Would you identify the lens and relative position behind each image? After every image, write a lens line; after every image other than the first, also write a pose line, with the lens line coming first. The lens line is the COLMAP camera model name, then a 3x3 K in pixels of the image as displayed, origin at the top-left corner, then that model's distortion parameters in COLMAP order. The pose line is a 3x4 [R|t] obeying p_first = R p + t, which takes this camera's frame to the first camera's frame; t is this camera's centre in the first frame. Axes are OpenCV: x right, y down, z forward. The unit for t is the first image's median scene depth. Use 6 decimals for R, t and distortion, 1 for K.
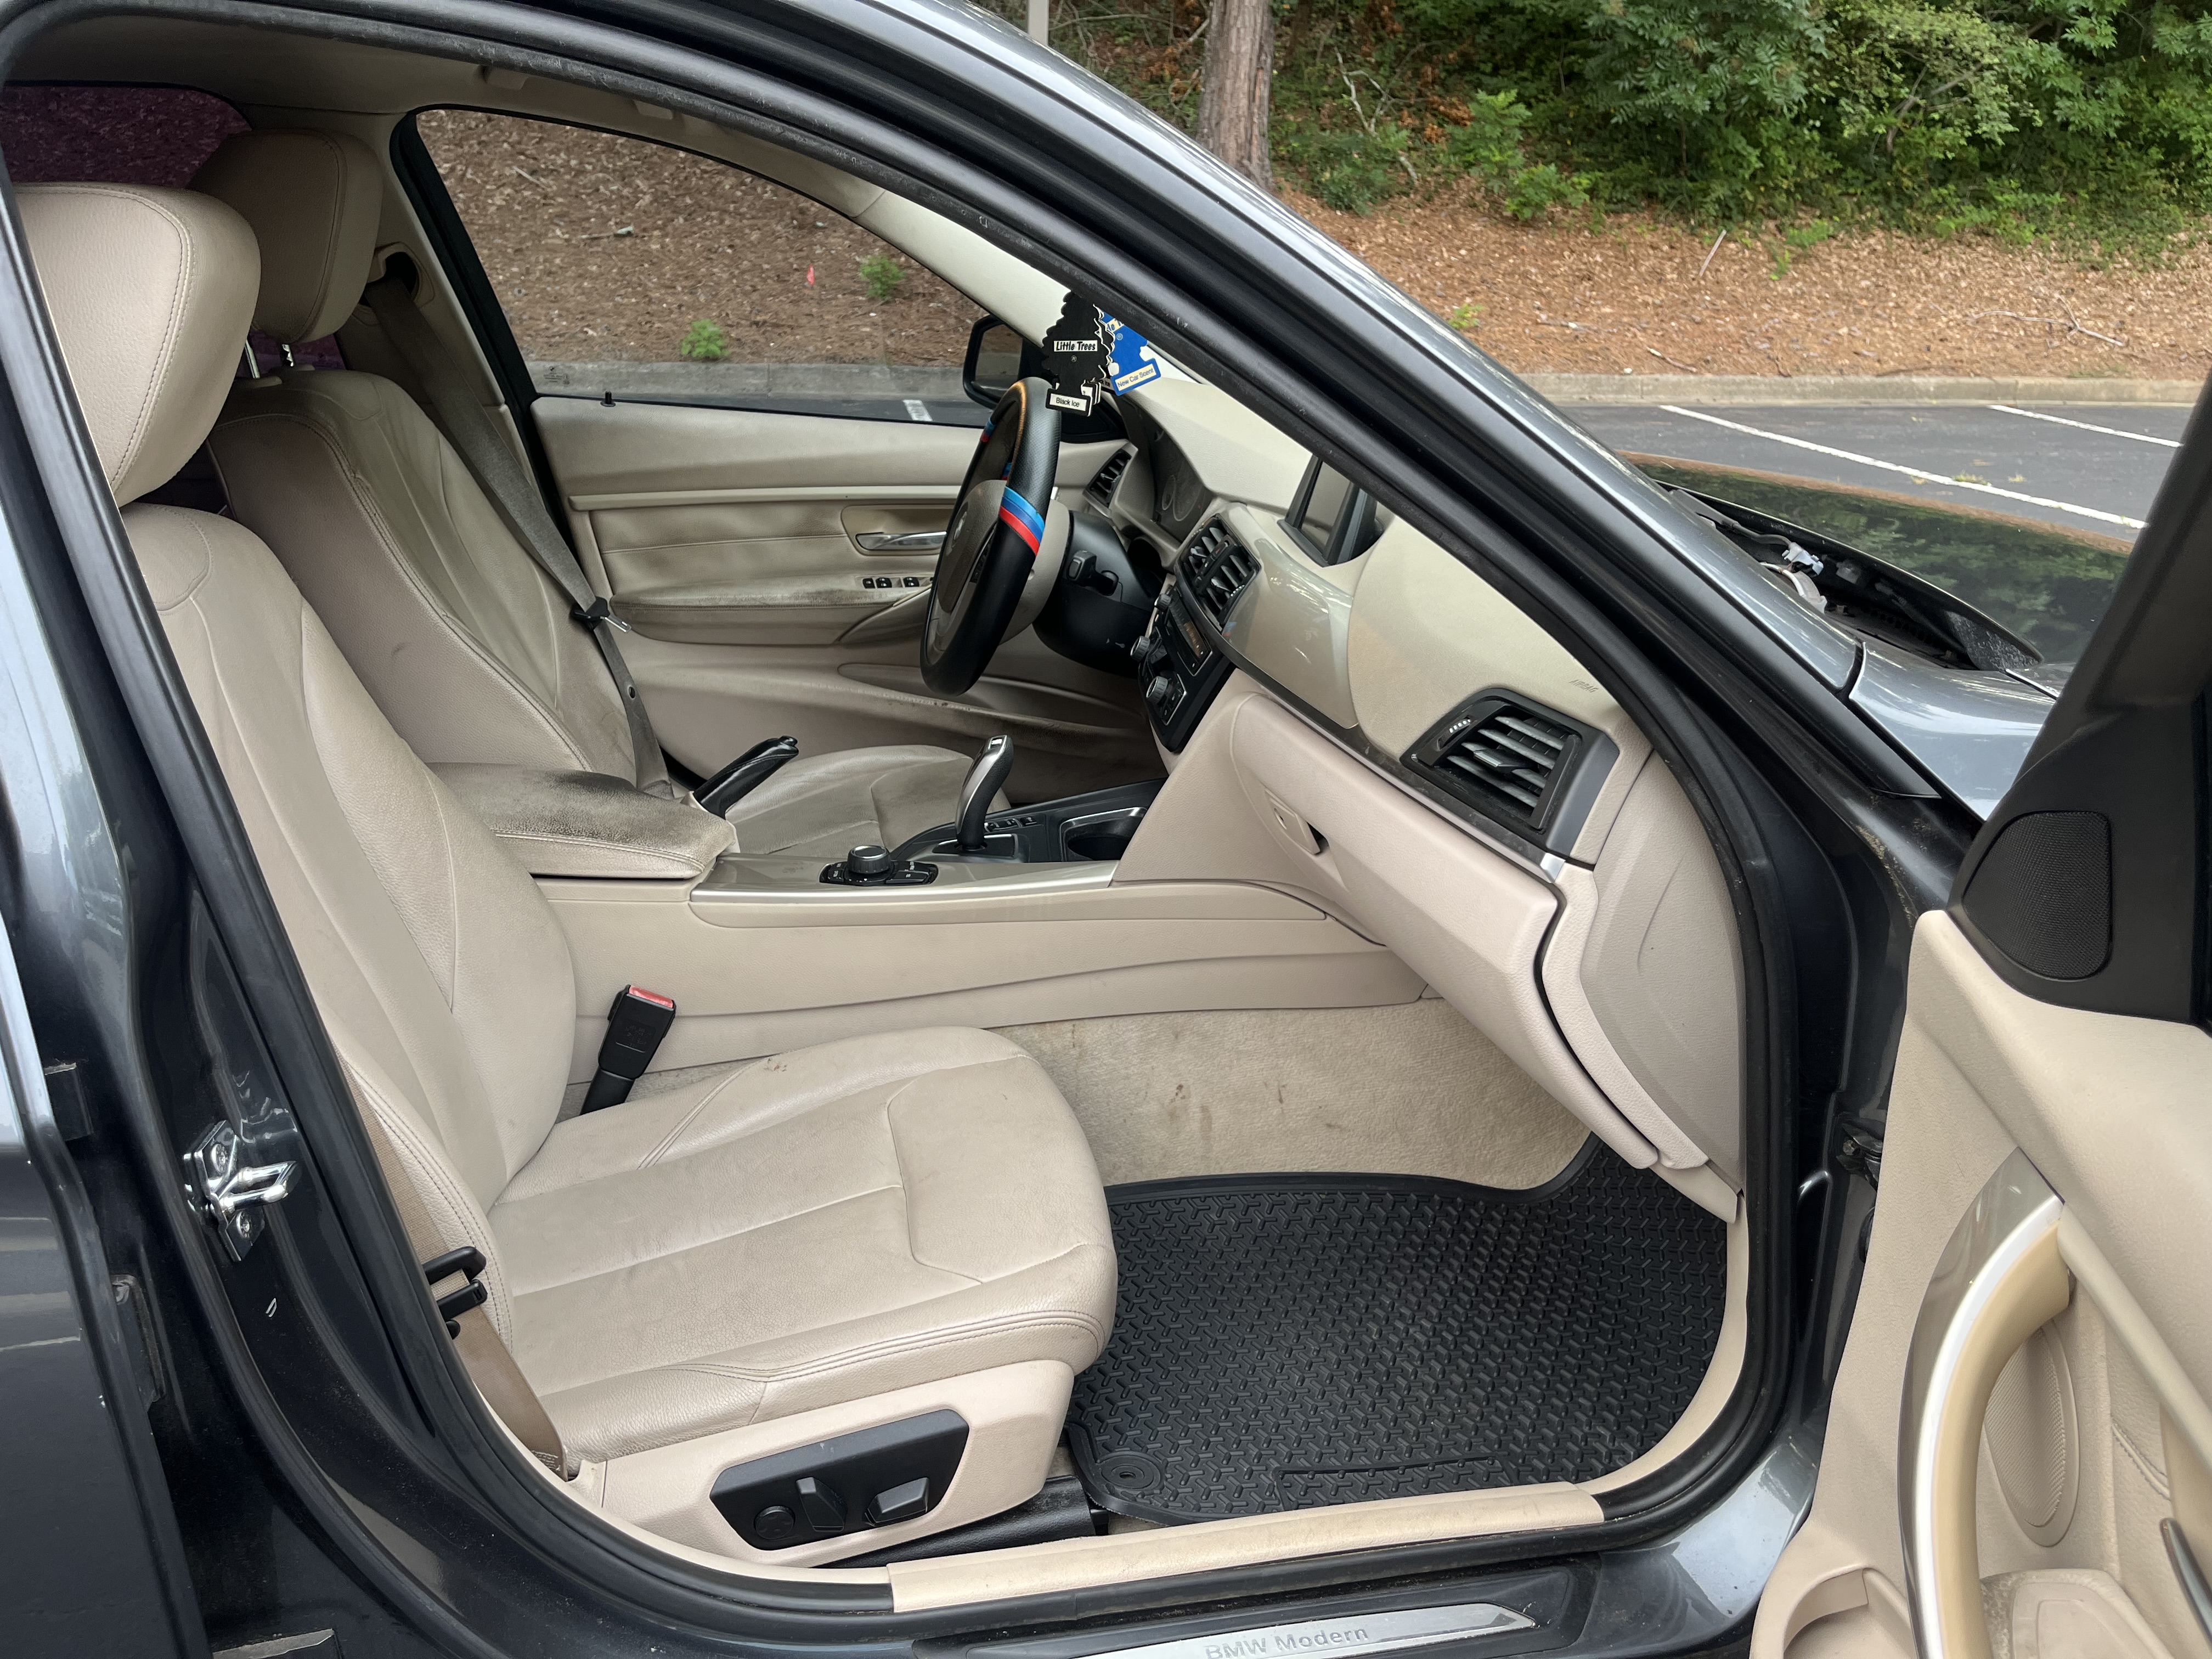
lens RADIAL K [[1641.2, 0, 1096.3], [0, 1641.2, 837.7], [0, 0, 1]] dist [0.094039, -0.125081]
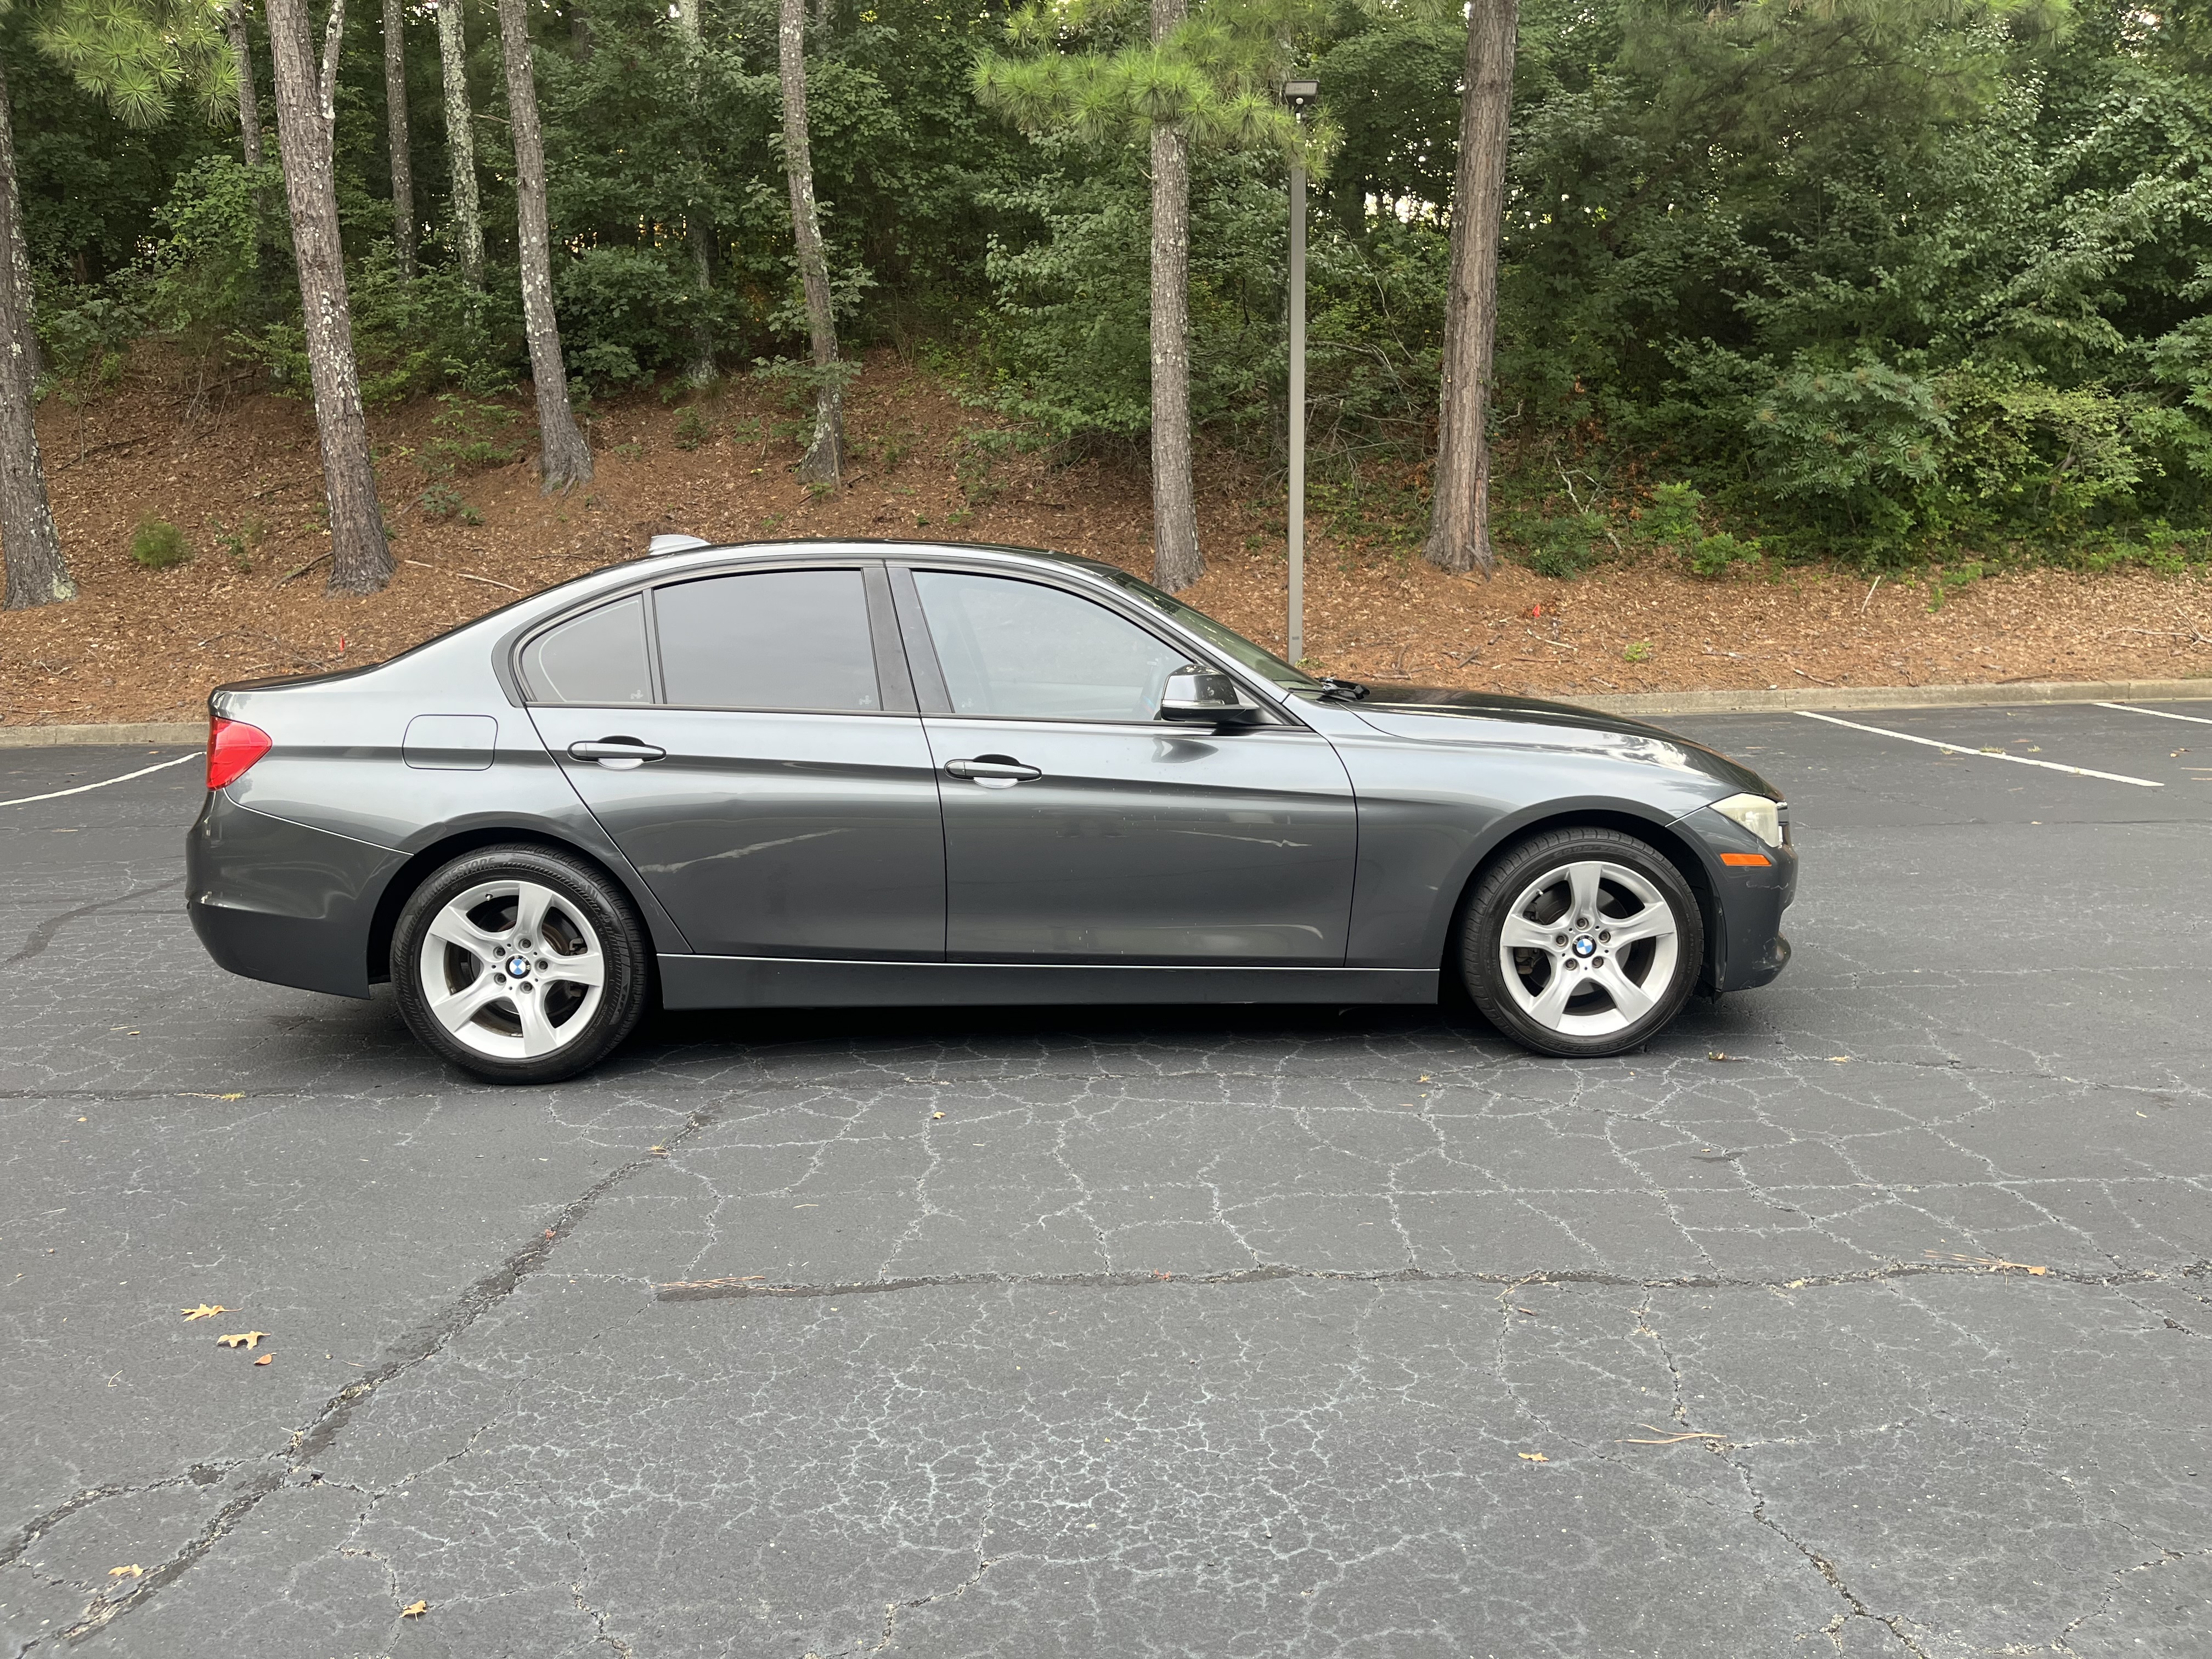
lens RADIAL K [[1696.5, 0, 1106.0], [0, 1696.5, 829.5], [0, 0, 1]] dist [0.052268, -0.091249]
pose [[0.979843, -0.027730, -0.197835, 0.065329], [-0.016034, 0.976207, -0.216249, 0.091814], [0.199124, 0.215062, 0.956085, -0.254810]]
